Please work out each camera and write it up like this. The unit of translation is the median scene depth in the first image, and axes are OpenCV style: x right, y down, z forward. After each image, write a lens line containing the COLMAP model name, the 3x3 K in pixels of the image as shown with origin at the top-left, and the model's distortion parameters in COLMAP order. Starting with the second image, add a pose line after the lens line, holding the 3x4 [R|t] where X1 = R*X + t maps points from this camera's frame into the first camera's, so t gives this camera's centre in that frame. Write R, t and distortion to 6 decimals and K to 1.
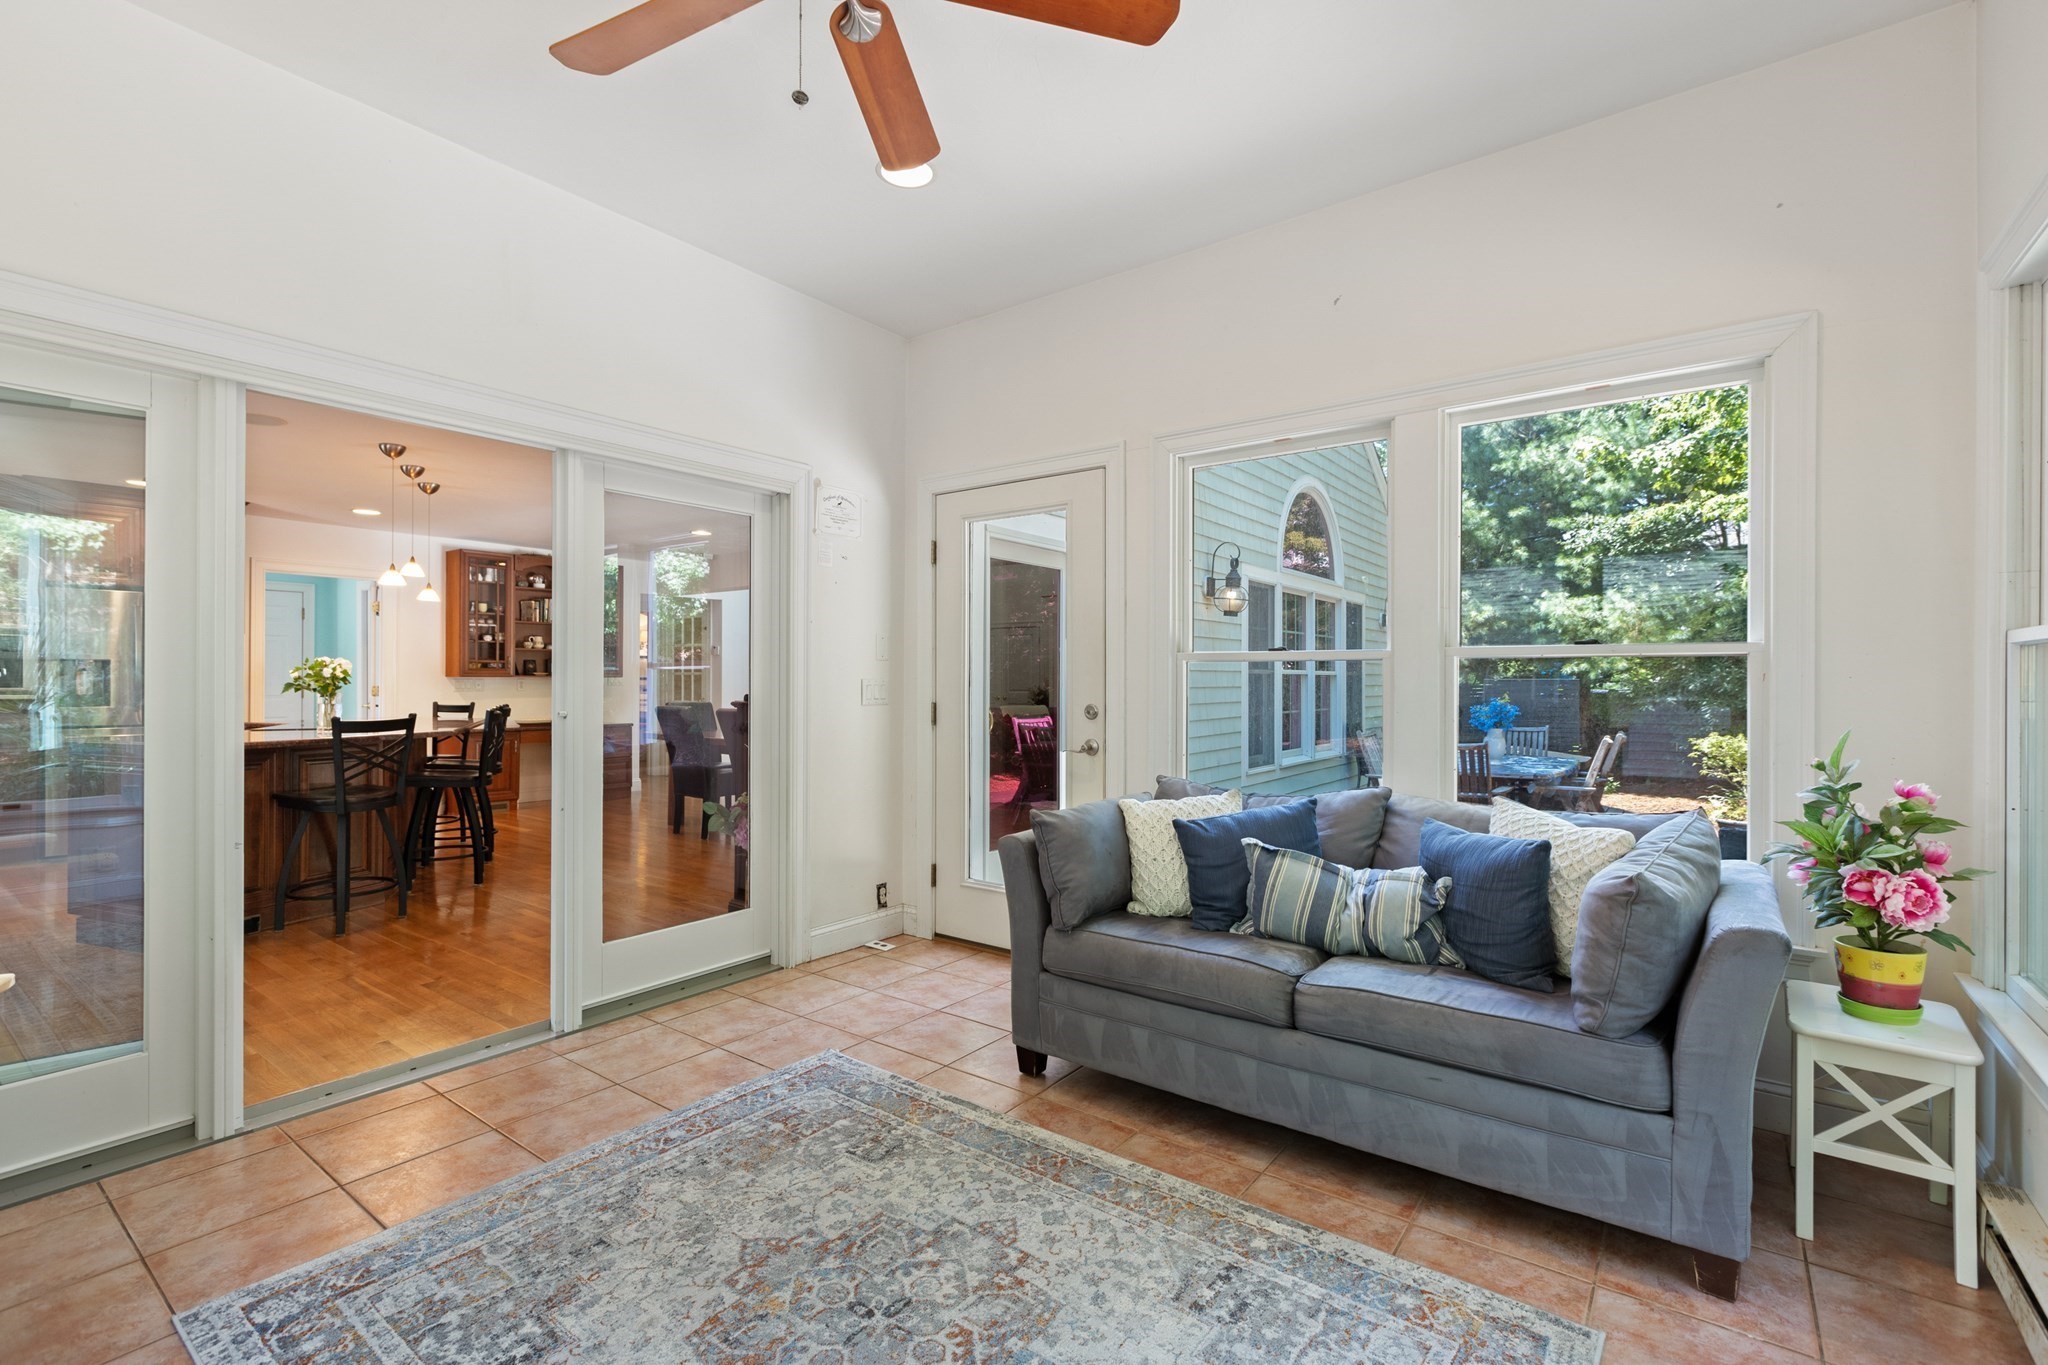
lens RADIAL K [[898.4, 0, 1026.3], [0, 898.4, 675.1], [0, 0, 1]] dist [-0.006010, -0.000346]
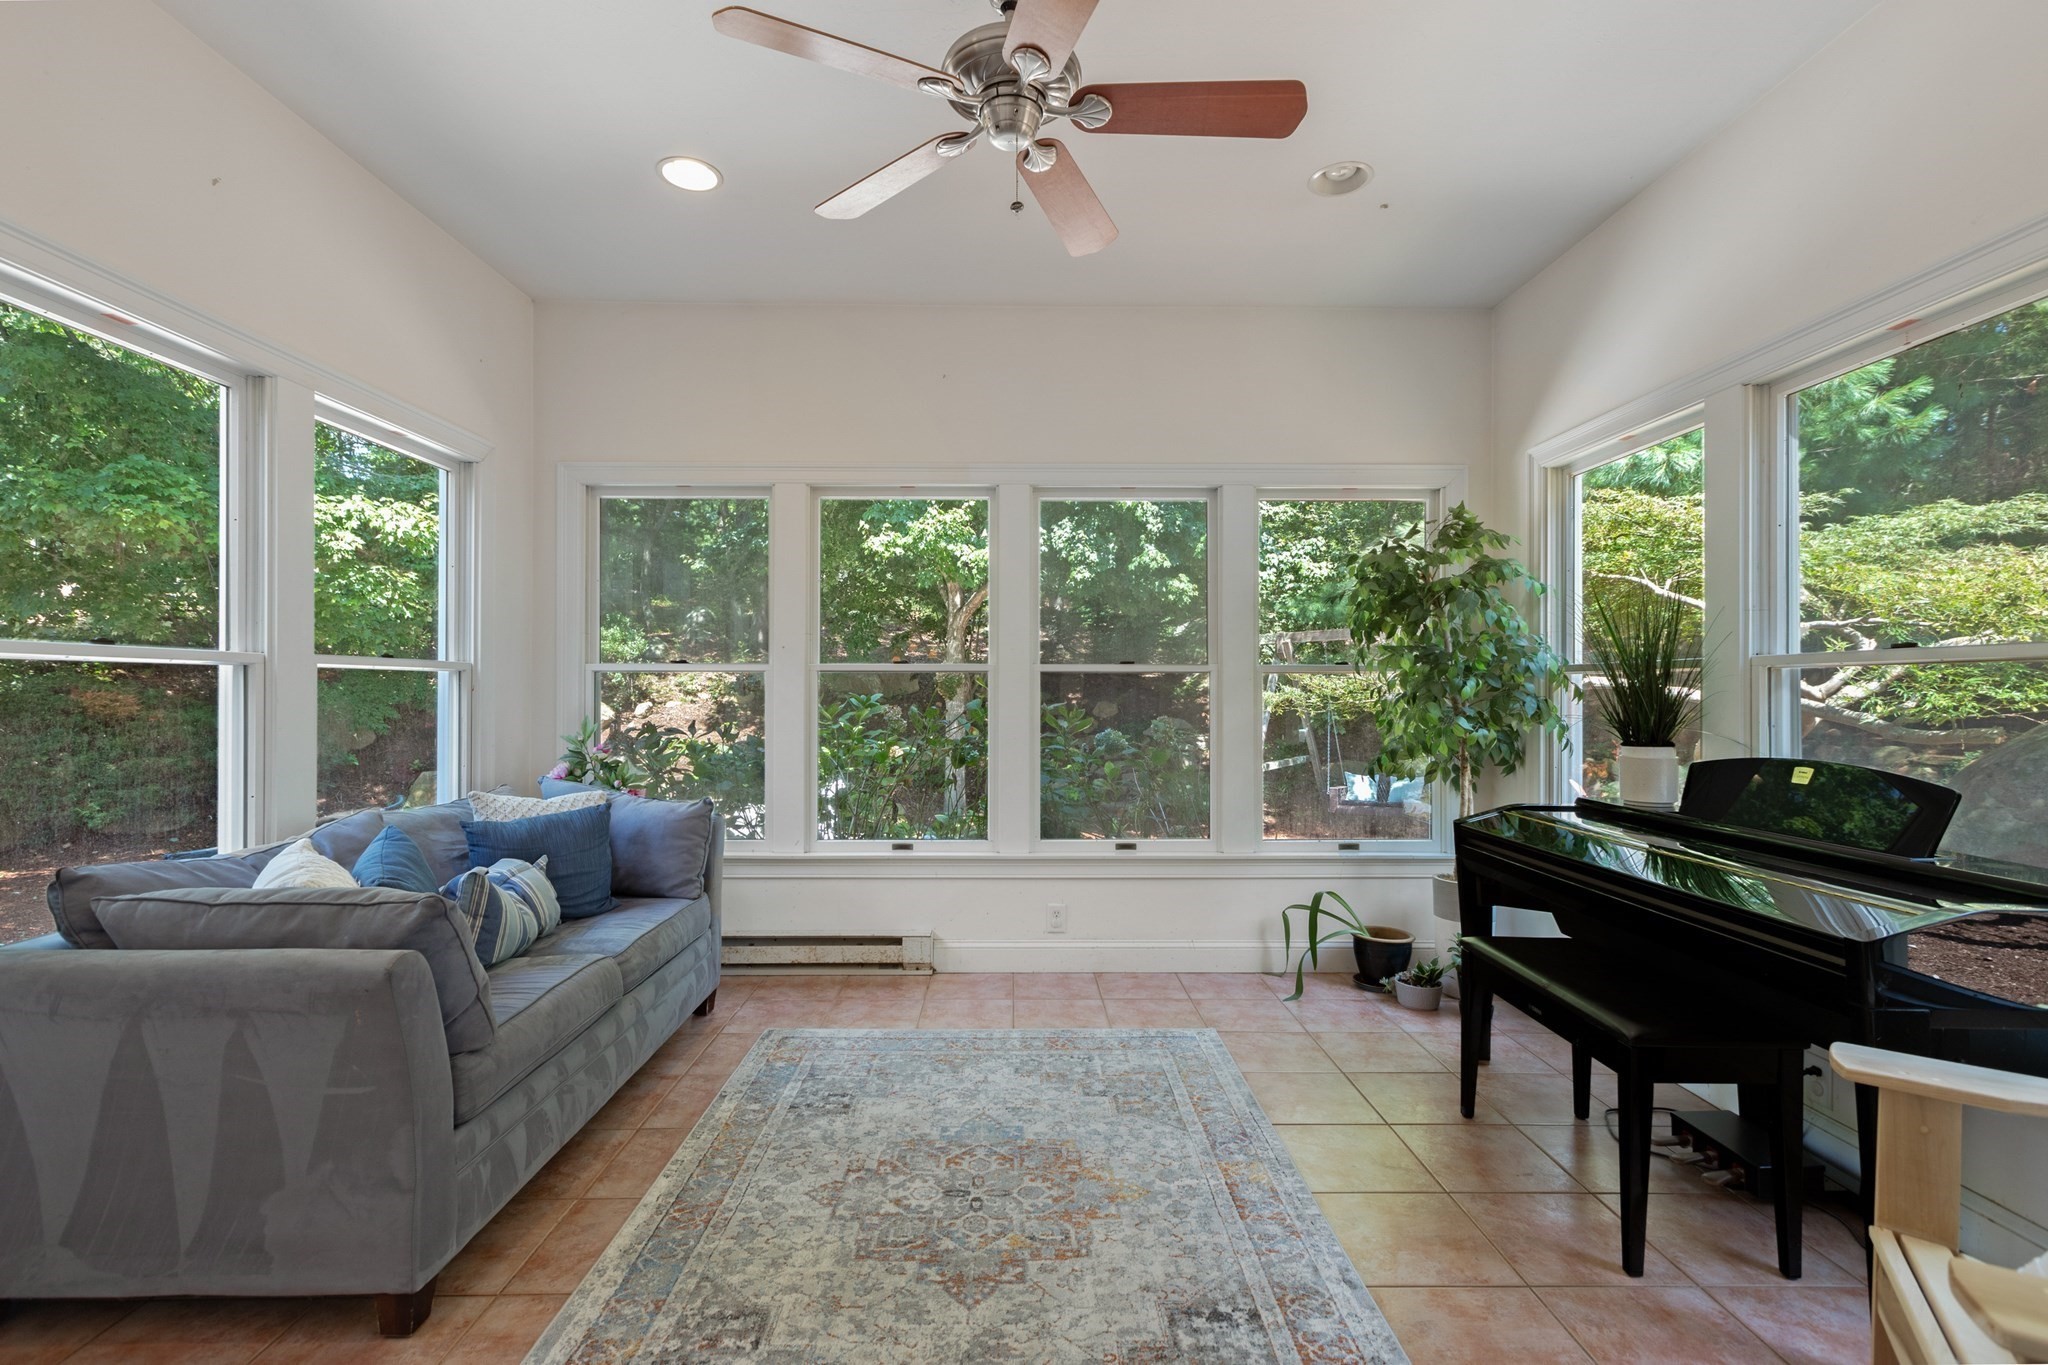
lens RADIAL K [[923.7, 0, 1023.1], [0, 923.7, 687.6], [0, 0, 1]] dist [0.000887, 0.000172]
pose [[-0.603560, -0.003530, 0.797310, -1.107346], [-0.006169, 0.999981, -0.000243, 0.004785], [-0.797294, -0.005065, -0.603570, 1.549543]]
